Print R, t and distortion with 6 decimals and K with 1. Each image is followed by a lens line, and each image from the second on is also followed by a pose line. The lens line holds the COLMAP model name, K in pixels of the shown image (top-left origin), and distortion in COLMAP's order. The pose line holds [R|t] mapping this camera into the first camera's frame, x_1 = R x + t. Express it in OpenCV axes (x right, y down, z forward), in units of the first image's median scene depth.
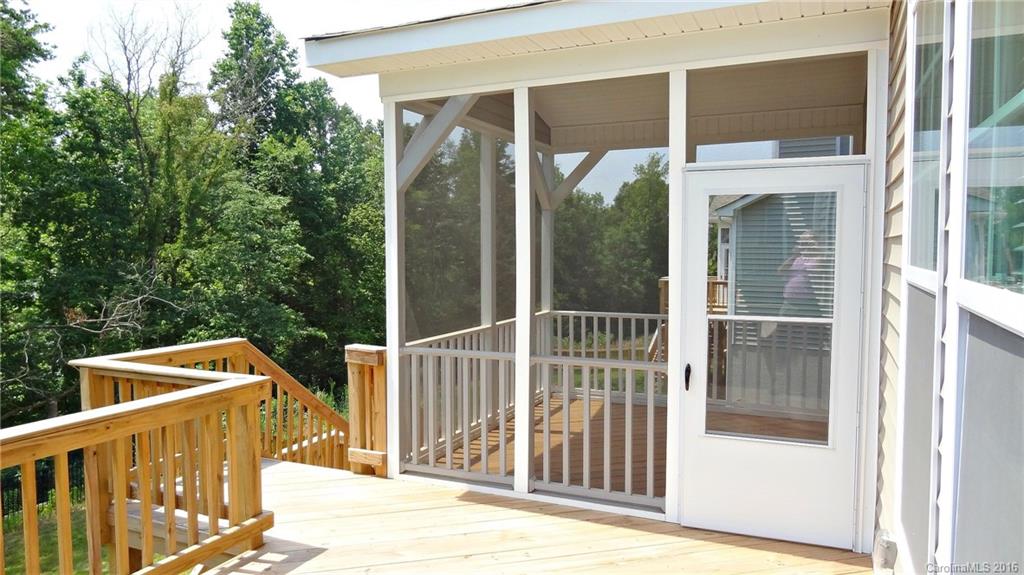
lens RADIAL K [[714.2, 0, 507.7], [0, 714.2, 294.3], [0, 0, 1]] dist [0.012453, -0.002875]
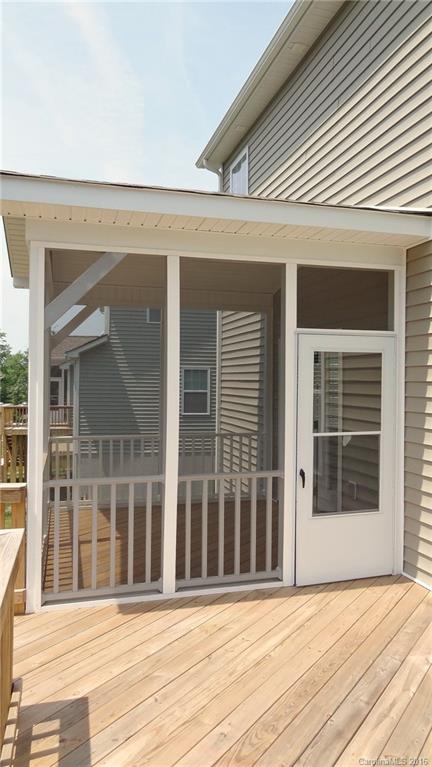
lens RADIAL K [[534.9, 0, 214.6], [0, 534.9, 379.4], [0, 0, 1]] dist [0.012453, -0.002875]
pose [[0.758406, 0.012605, 0.651661, -0.540621], [0.034148, 0.997671, -0.059040, -0.020573], [-0.650888, 0.067029, 0.756209, 0.281542]]
